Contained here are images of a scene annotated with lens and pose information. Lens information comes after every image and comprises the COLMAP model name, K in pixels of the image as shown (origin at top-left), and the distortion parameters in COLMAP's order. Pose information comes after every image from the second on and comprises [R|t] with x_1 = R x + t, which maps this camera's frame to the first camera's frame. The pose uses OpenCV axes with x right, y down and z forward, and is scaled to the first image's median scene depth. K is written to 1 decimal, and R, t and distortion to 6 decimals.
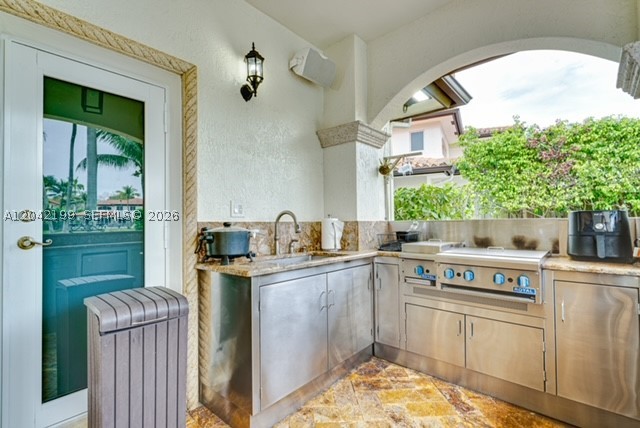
lens RADIAL K [[297.5, 0, 318.2], [0, 297.5, 216.0], [0, 0, 1]] dist [-0.001392, 0.000362]
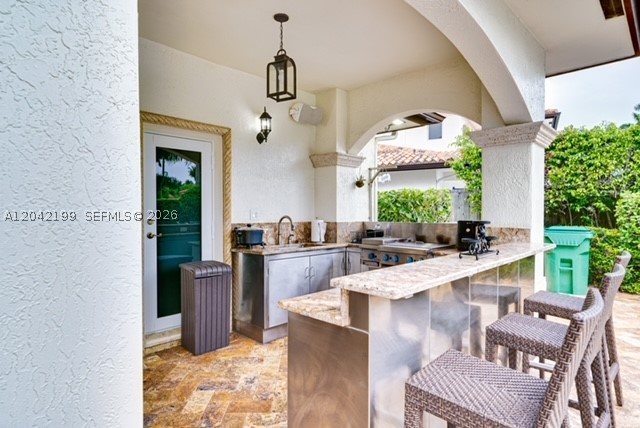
lens RADIAL K [[345.4, 0, 320.0], [0, 345.4, 214.0], [0, 0, 1]] dist [0.004026, 0.000883]
pose [[0.999100, 0.012774, -0.040452, 0.125840], [-0.011670, 0.999557, 0.027389, -0.069637], [0.040784, -0.026893, 0.998806, -0.684022]]
